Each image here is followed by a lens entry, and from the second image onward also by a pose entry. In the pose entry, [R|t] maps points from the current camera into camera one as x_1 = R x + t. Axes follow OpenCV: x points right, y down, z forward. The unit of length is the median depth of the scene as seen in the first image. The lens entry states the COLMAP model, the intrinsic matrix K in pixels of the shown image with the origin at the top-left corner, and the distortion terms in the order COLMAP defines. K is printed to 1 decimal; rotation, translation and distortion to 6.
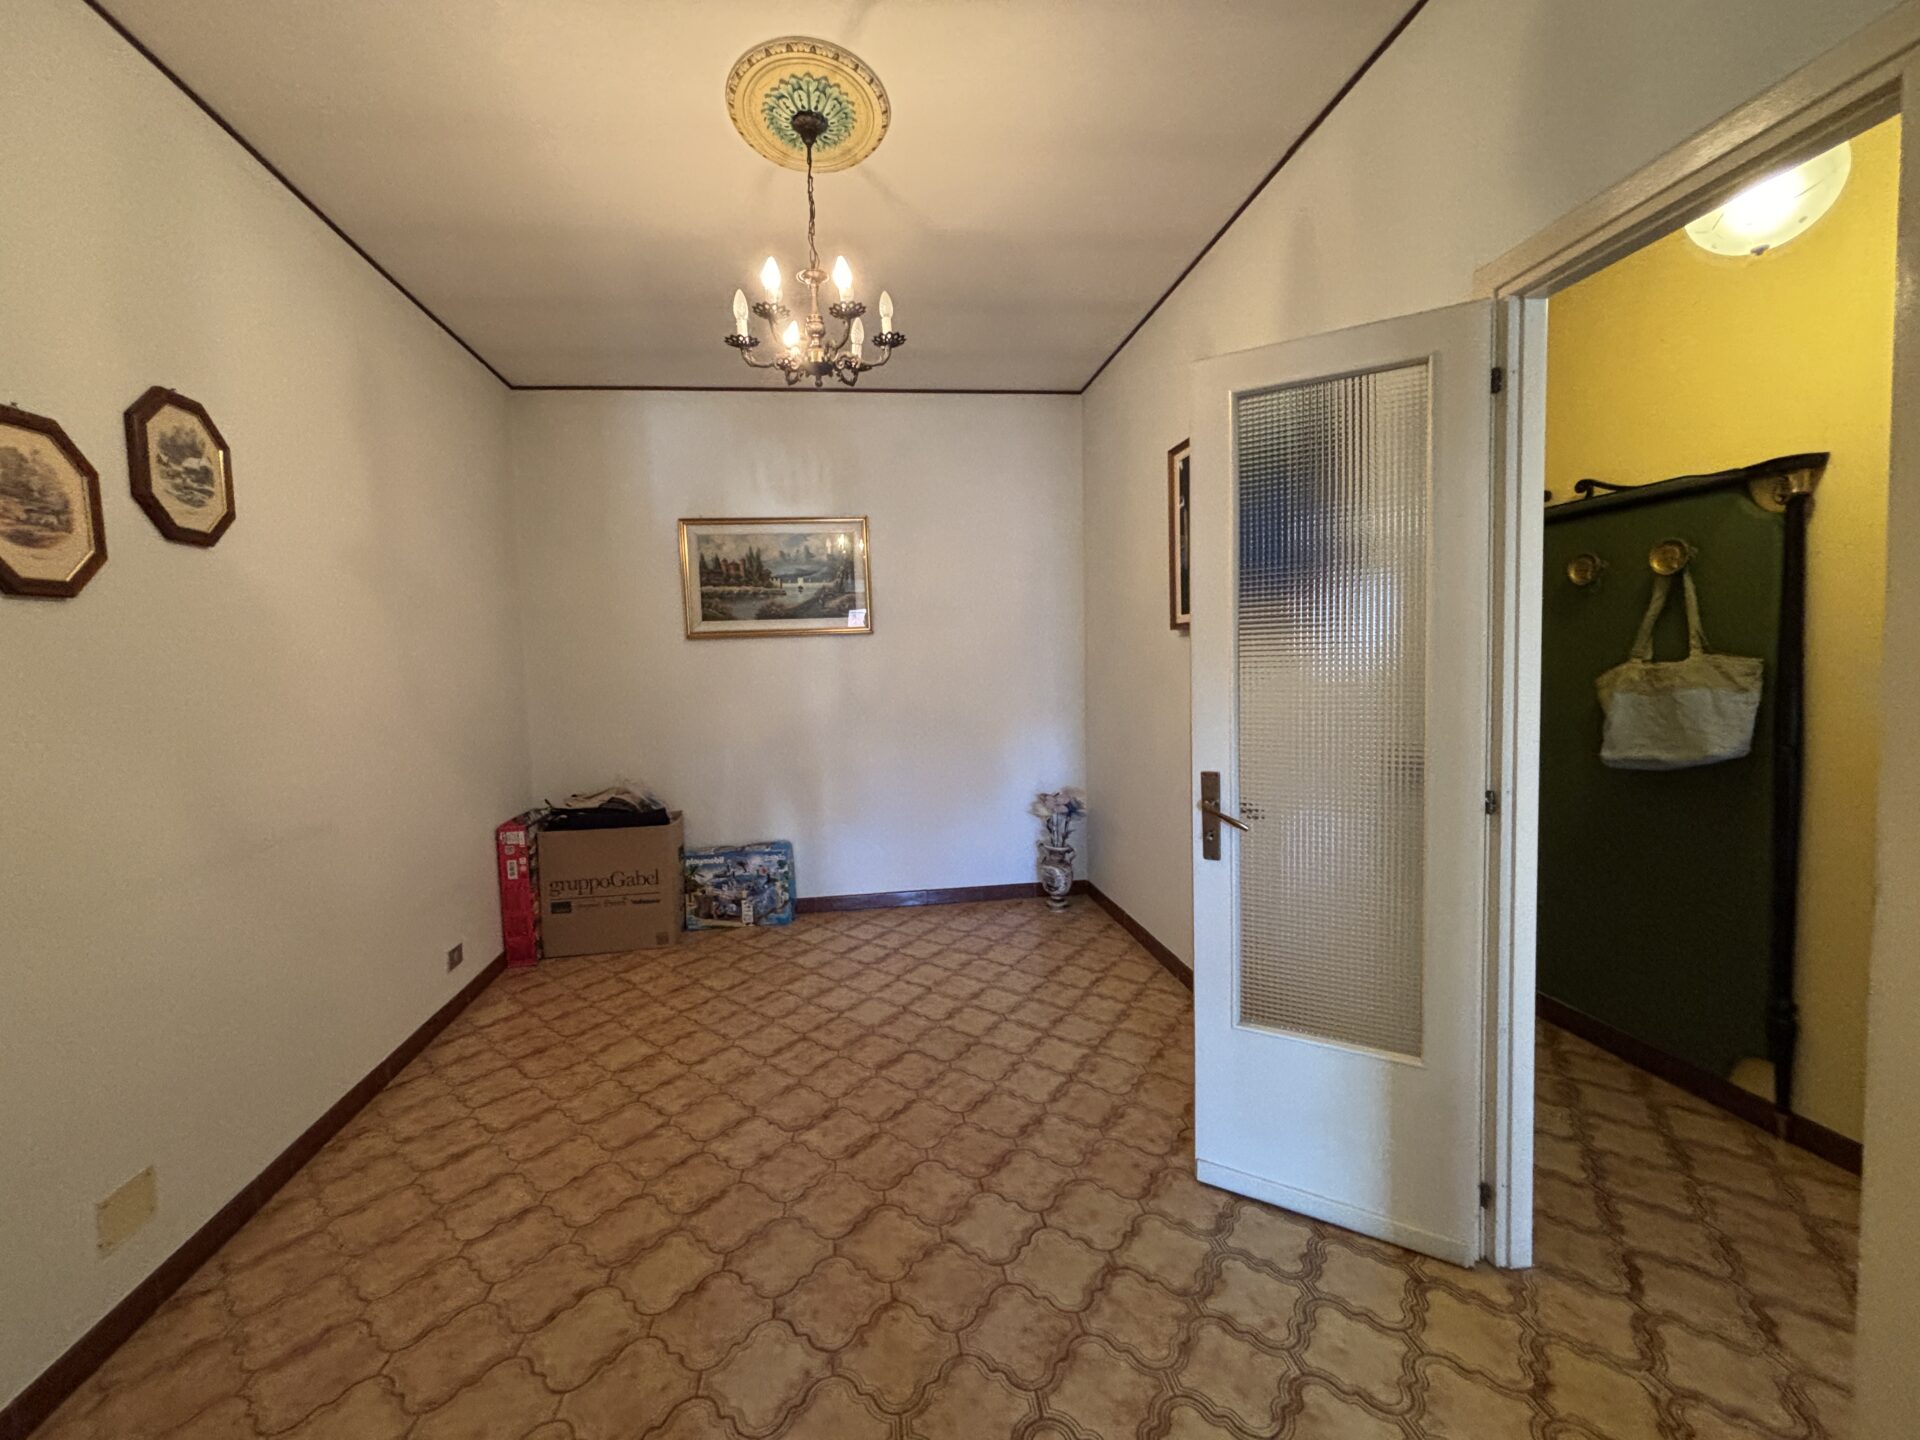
lens RADIAL K [[771.1, 0, 952.7], [0, 771.1, 704.2], [0, 0, 1]] dist [0.024142, -0.009532]
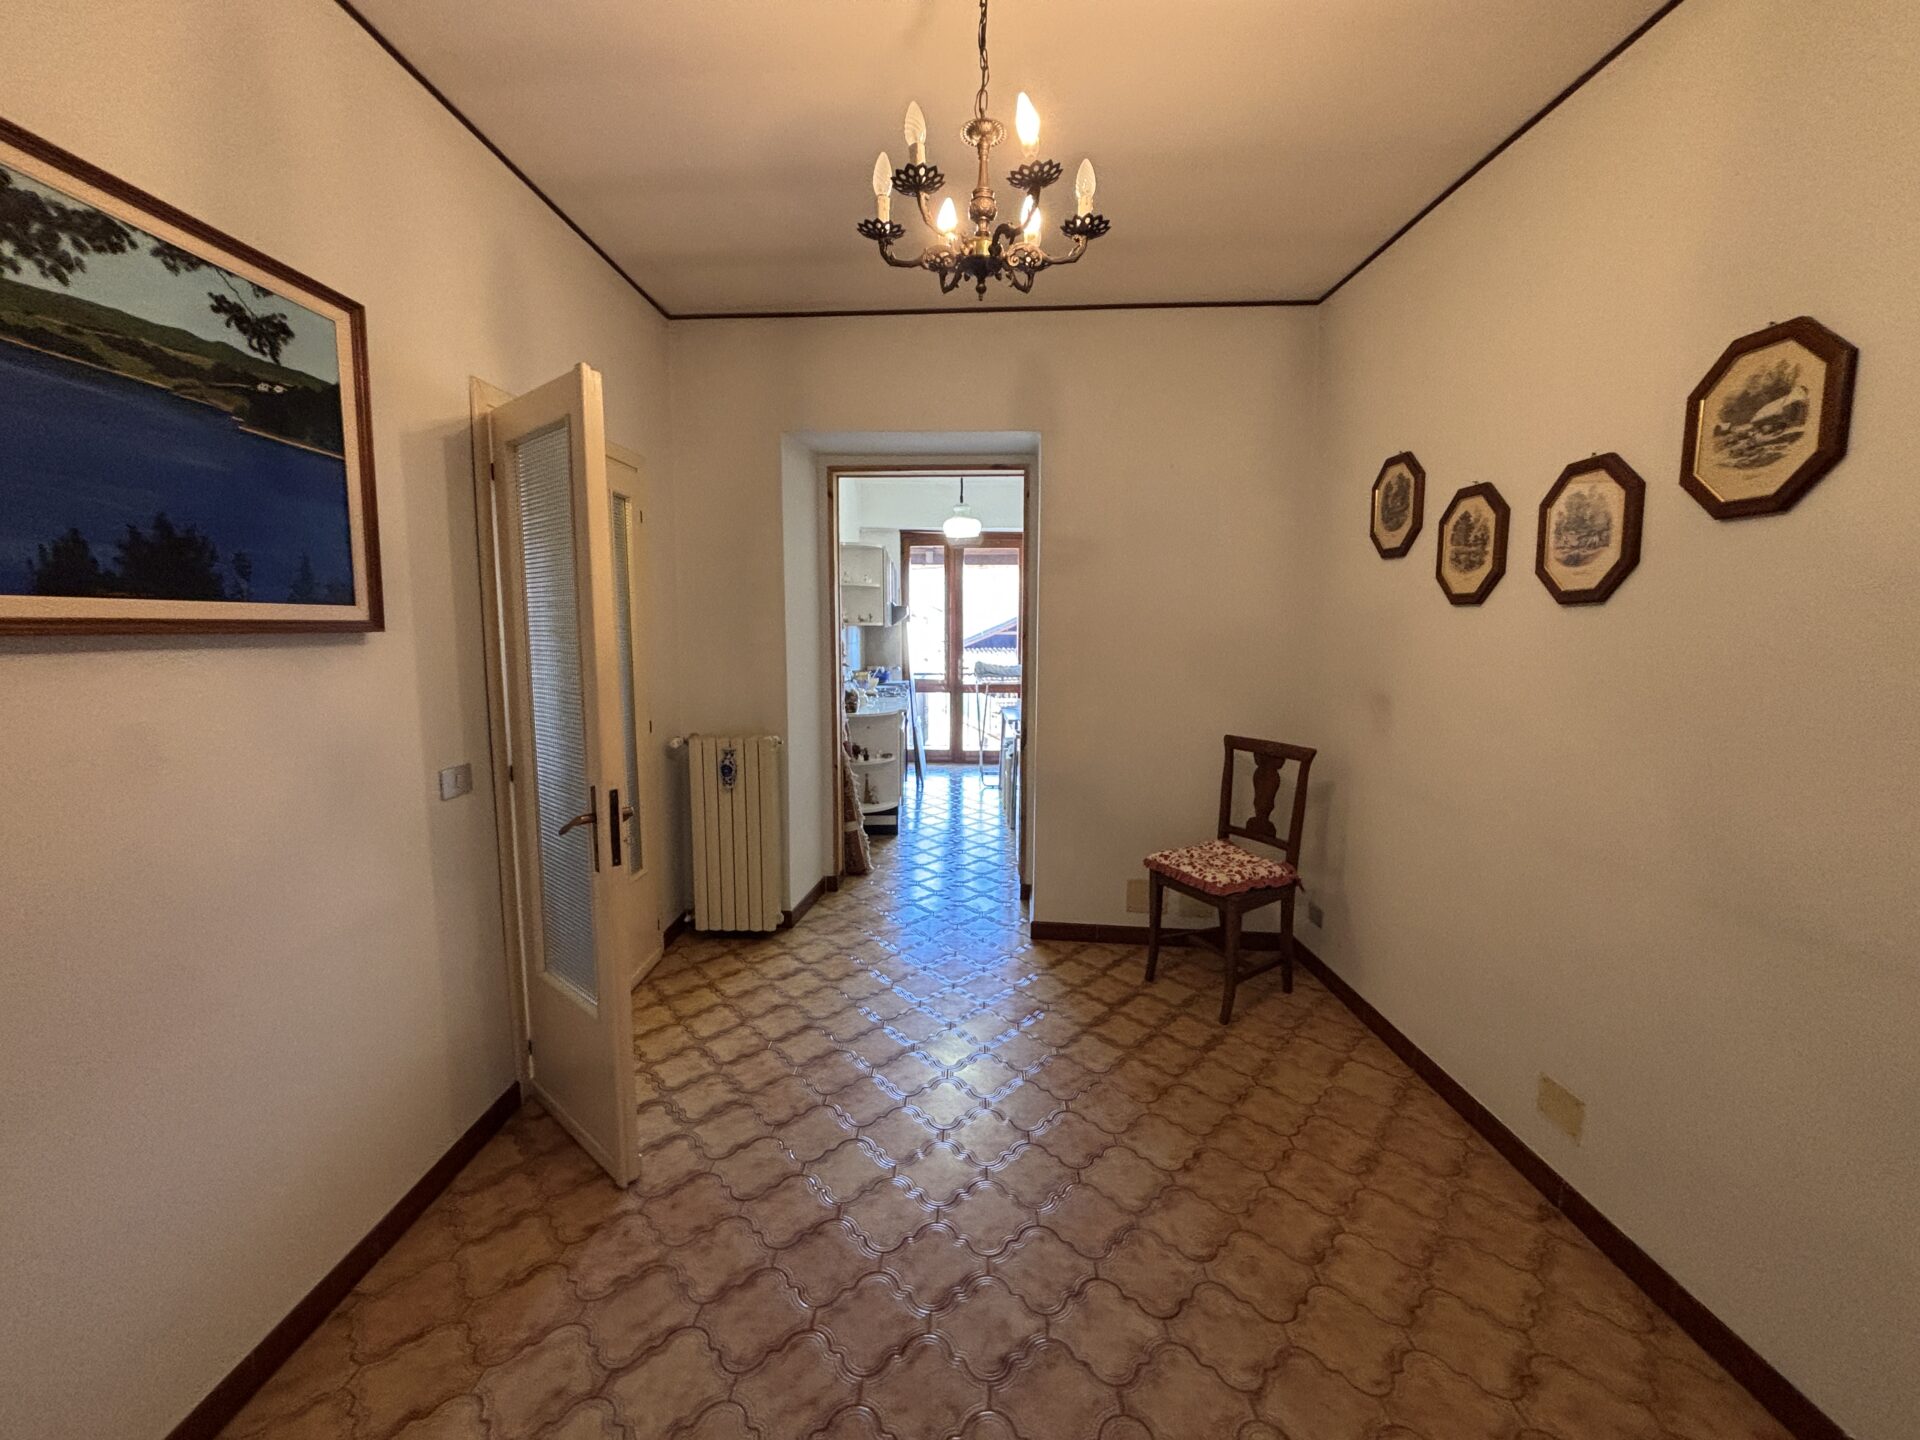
lens RADIAL K [[771.1, 0, 952.7], [0, 771.1, 704.2], [0, 0, 1]] dist [0.024142, -0.009532]
pose [[-0.984928, 0.007265, 0.172813, -0.305734], [0.034603, 0.987195, 0.155717, -0.171844], [-0.169469, 0.159350, -0.972568, 2.009672]]
